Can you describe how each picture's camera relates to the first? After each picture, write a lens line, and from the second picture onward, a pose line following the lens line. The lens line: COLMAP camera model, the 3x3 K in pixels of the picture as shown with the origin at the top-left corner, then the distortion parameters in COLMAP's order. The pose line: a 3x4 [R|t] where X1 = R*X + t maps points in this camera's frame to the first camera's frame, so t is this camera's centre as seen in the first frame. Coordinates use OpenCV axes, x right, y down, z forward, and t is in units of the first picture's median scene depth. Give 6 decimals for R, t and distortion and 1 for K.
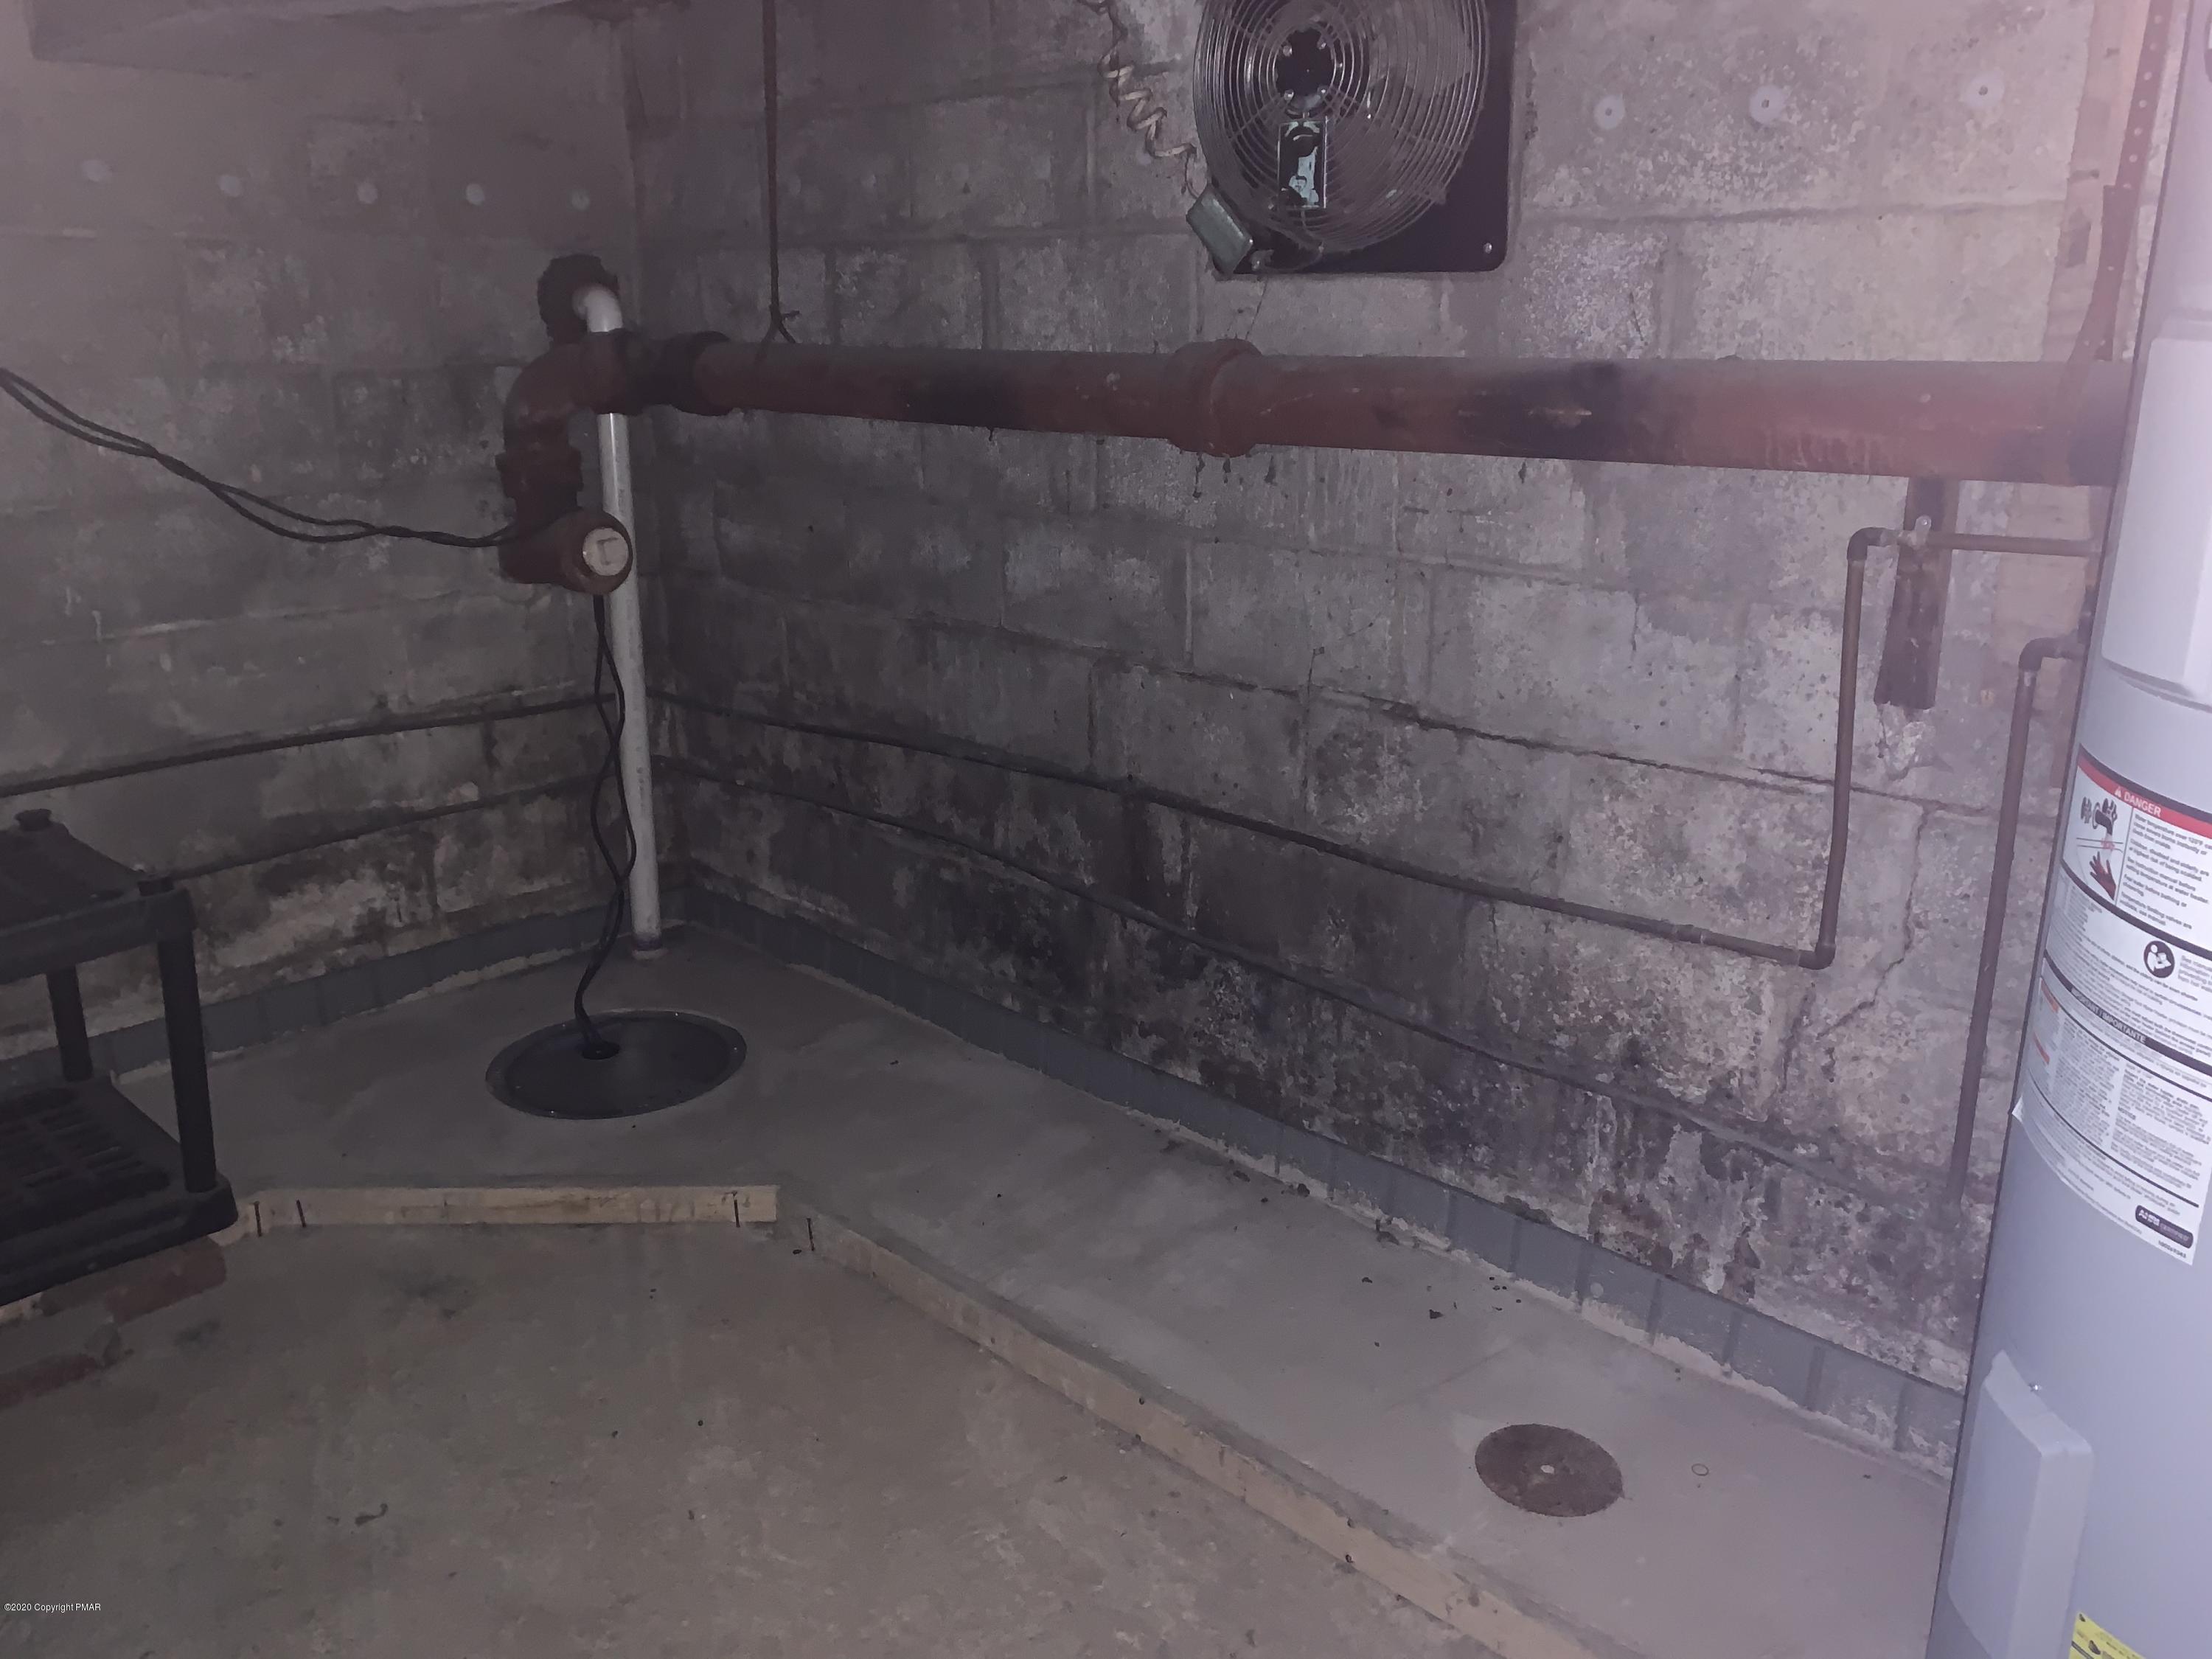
lens RADIAL K [[1733.6, 0, 1104.6], [0, 1733.6, 830.0], [0, 0, 1]] dist [0.010837, -0.002792]
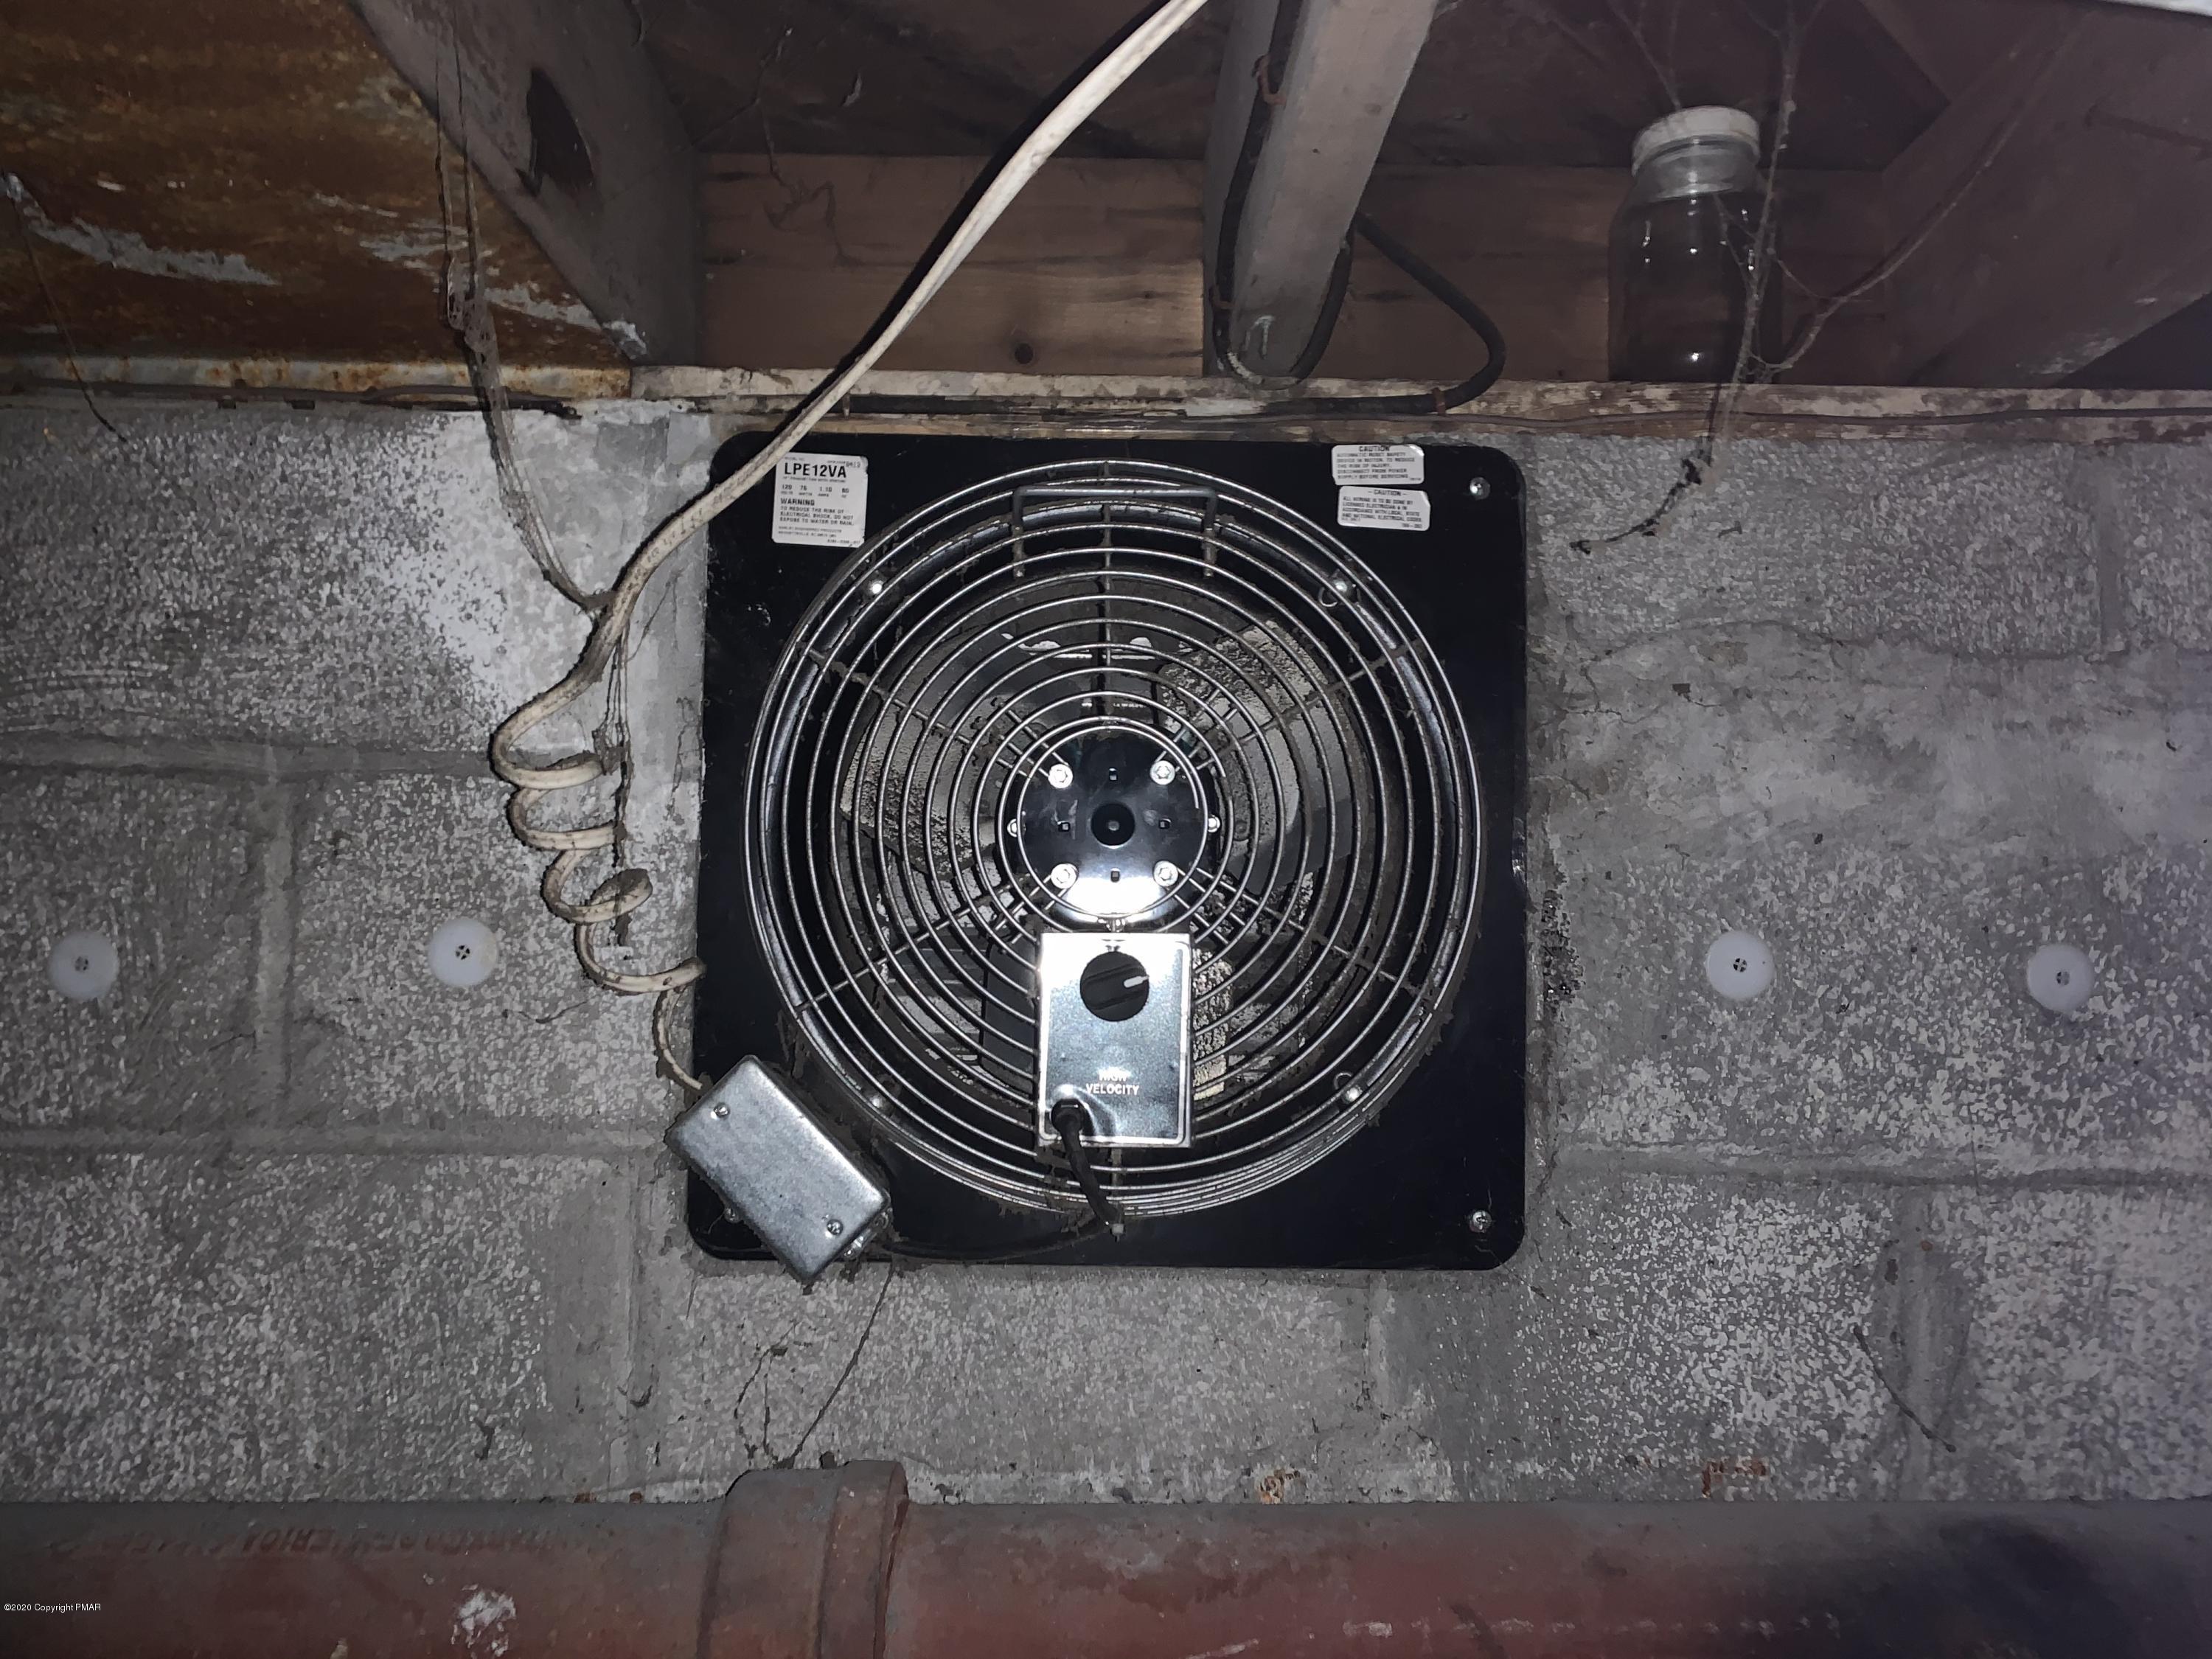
lens RADIAL K [[1733.6, 0, 1106.1], [0, 1733.6, 828.7], [0, 0, 1]] dist [0.010837, -0.002792]
pose [[0.710860, 0.075654, 0.699253, -0.193485], [0.190954, 0.936096, -0.295401, -0.350045], [-0.676916, 0.343514, 0.650986, 0.815429]]
